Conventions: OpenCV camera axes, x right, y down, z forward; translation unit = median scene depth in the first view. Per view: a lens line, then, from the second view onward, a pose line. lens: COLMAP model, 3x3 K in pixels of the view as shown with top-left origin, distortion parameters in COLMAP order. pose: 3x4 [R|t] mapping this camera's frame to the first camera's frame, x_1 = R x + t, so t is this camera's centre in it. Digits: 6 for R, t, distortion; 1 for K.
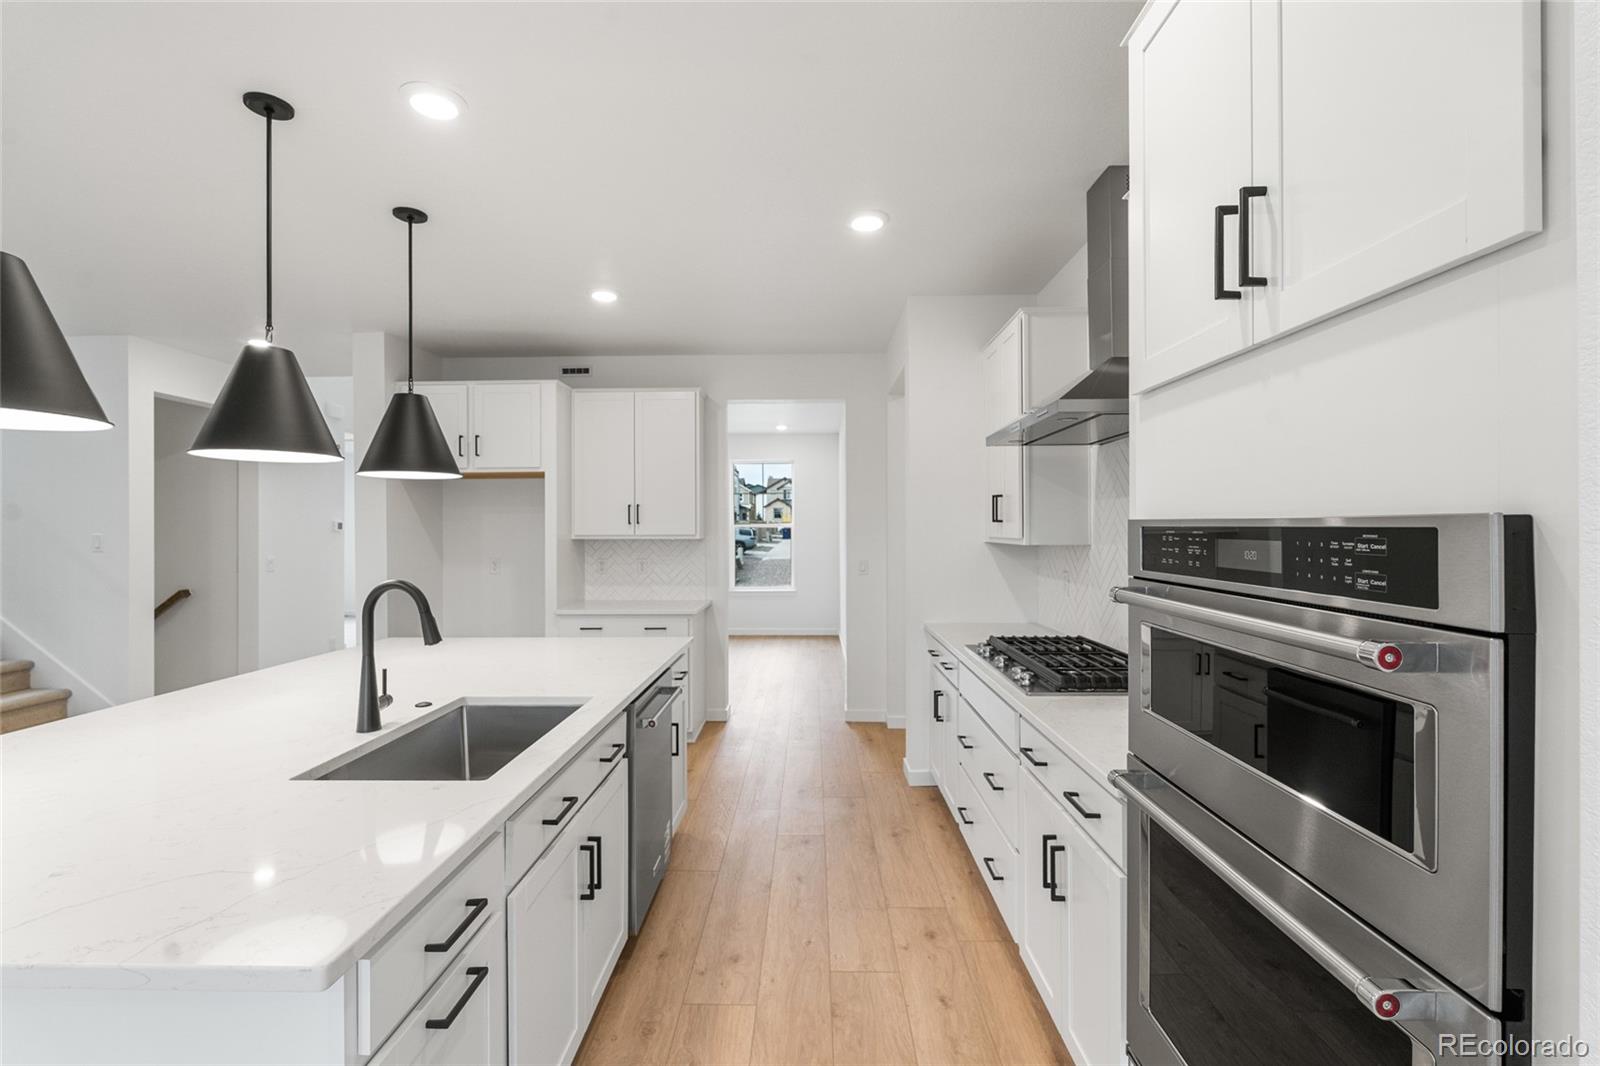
lens RADIAL K [[707.0, 0, 796.9], [0, 707.0, 532.8], [0, 0, 1]] dist [0.004919, 0.000661]
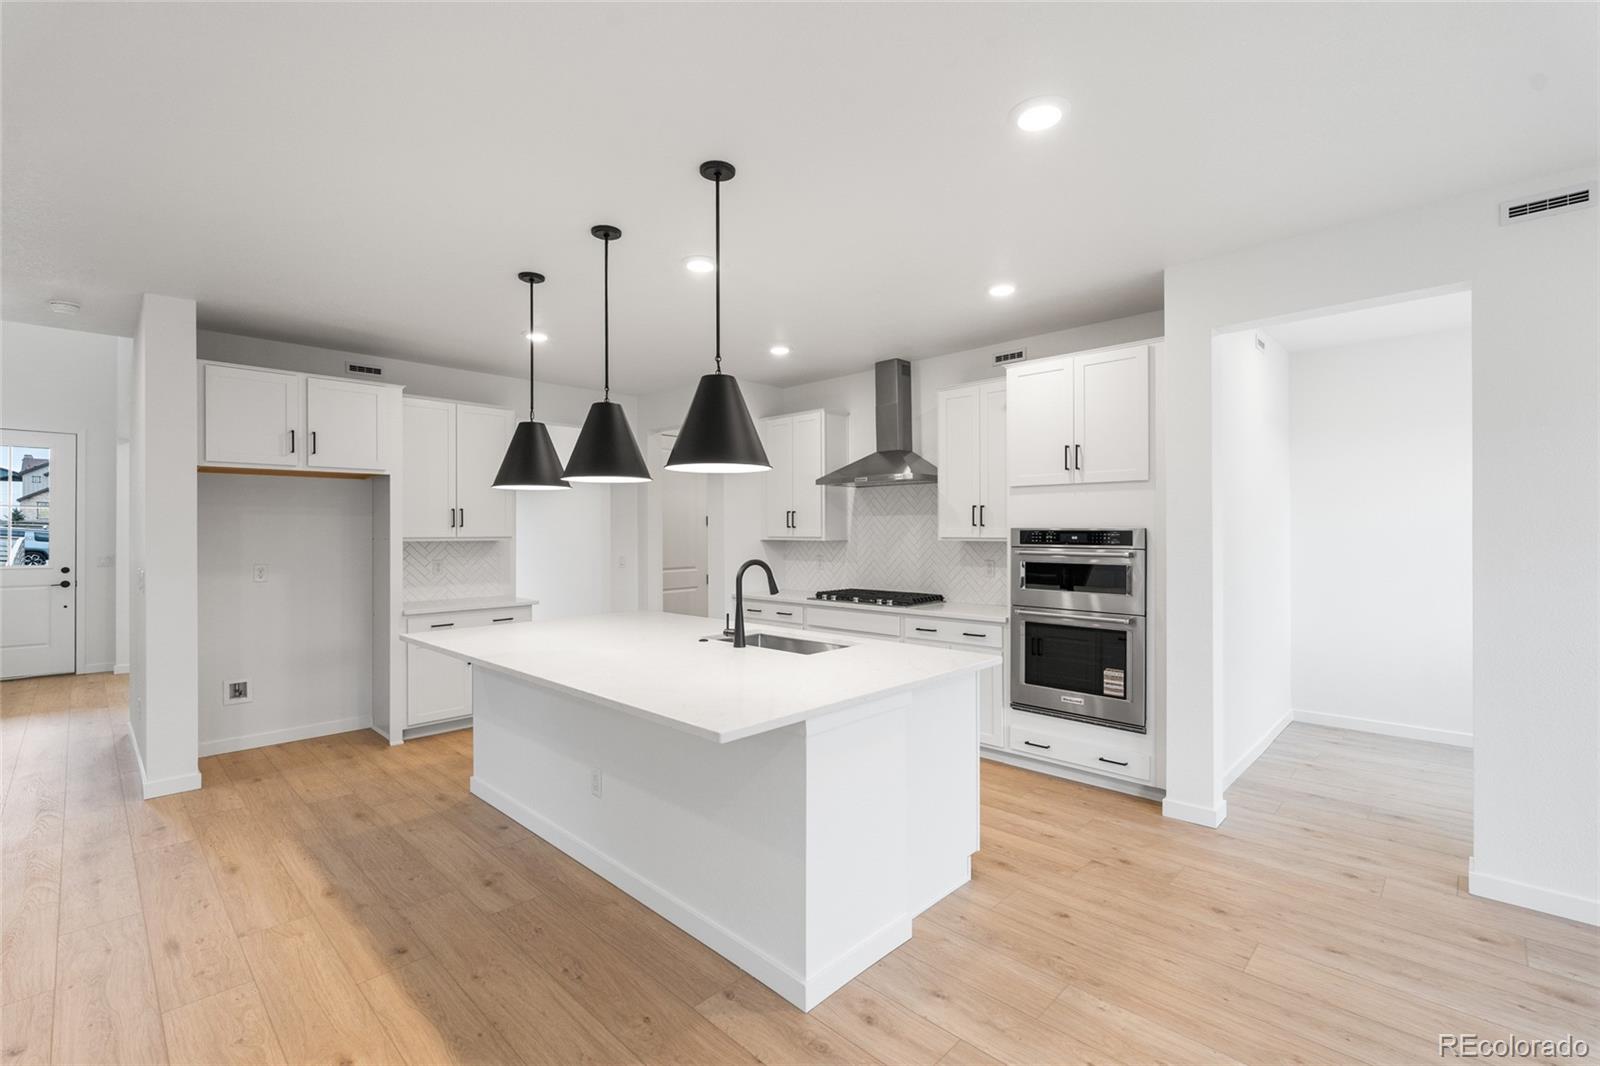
lens RADIAL K [[707.0, 0, 790.3], [0, 707.0, 531.6], [0, 0, 1]] dist [0.004919, 0.000661]
pose [[0.677971, 0.001524, 0.735087, -1.061602], [0.004002, 0.999975, -0.005764, 0.004662], [-0.735078, 0.006849, 0.677948, -0.156474]]
